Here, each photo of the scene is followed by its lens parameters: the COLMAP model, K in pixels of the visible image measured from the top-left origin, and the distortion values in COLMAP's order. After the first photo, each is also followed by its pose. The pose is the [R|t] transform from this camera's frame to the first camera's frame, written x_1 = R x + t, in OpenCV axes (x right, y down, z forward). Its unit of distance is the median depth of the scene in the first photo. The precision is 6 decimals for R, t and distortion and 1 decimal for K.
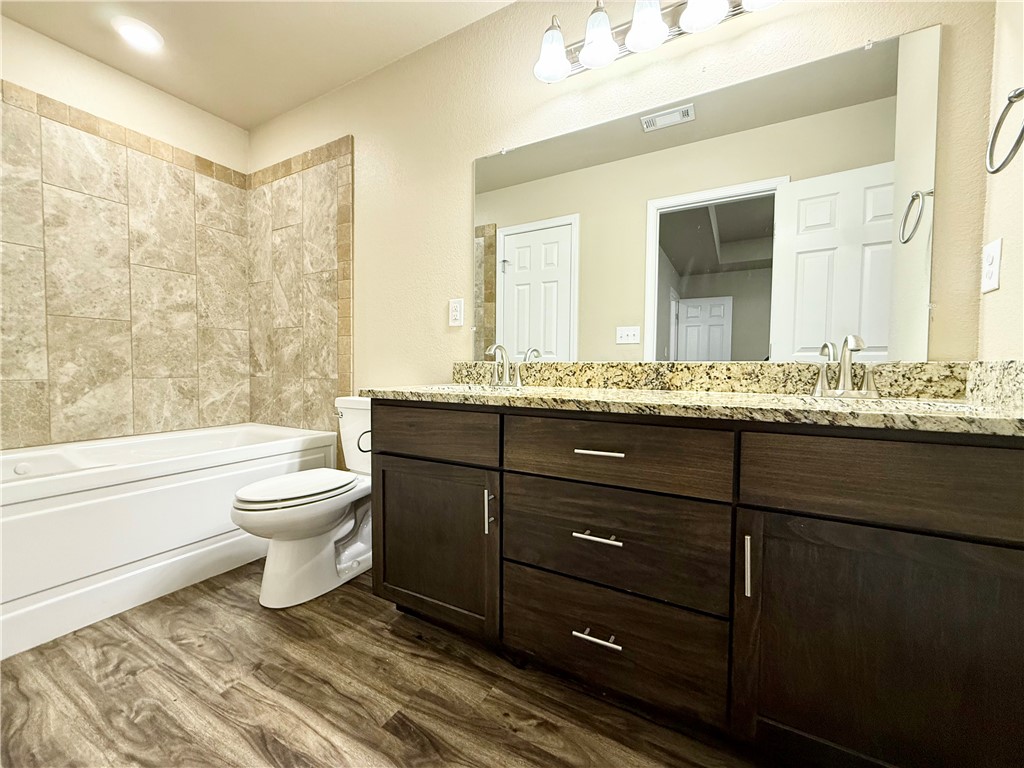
lens RADIAL K [[411.0, 0, 510.0], [0, 411.0, 382.4], [0, 0, 1]] dist [-0.000333, 0.000156]
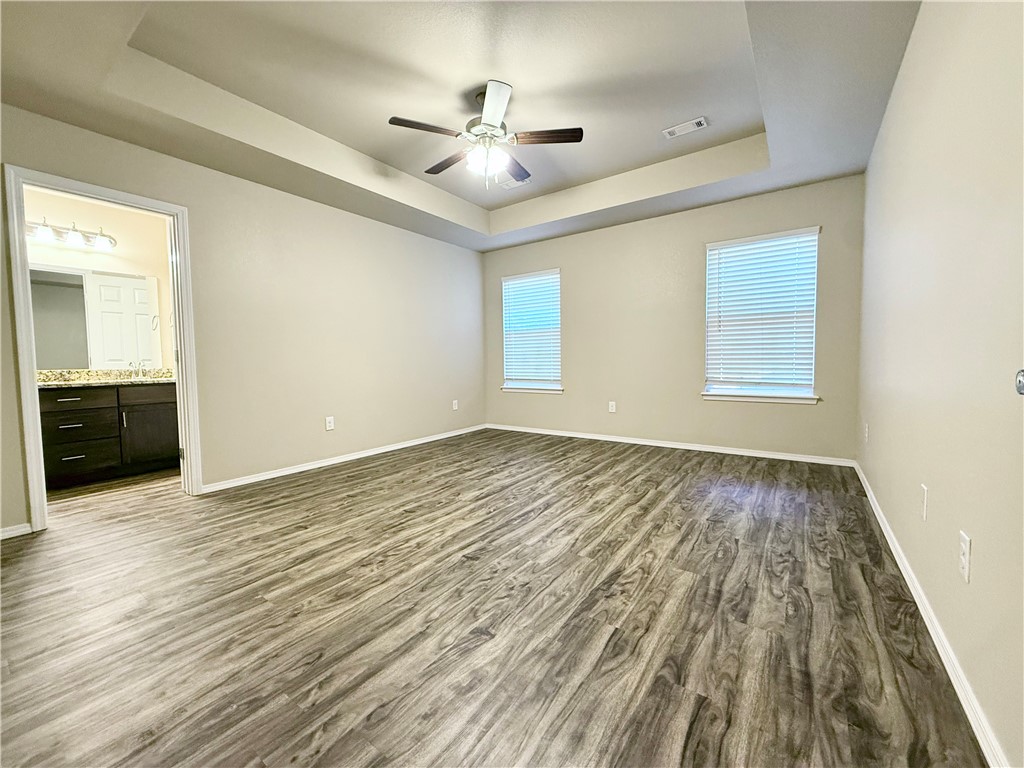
lens RADIAL K [[411.0, 0, 510.0], [0, 411.0, 382.4], [0, 0, 1]] dist [-0.000333, 0.000156]
pose [[0.109357, -0.063099, 0.991998, -2.358809], [0.053184, 0.996925, 0.057550, 0.031604], [-0.992579, 0.046465, 0.112376, -2.555294]]
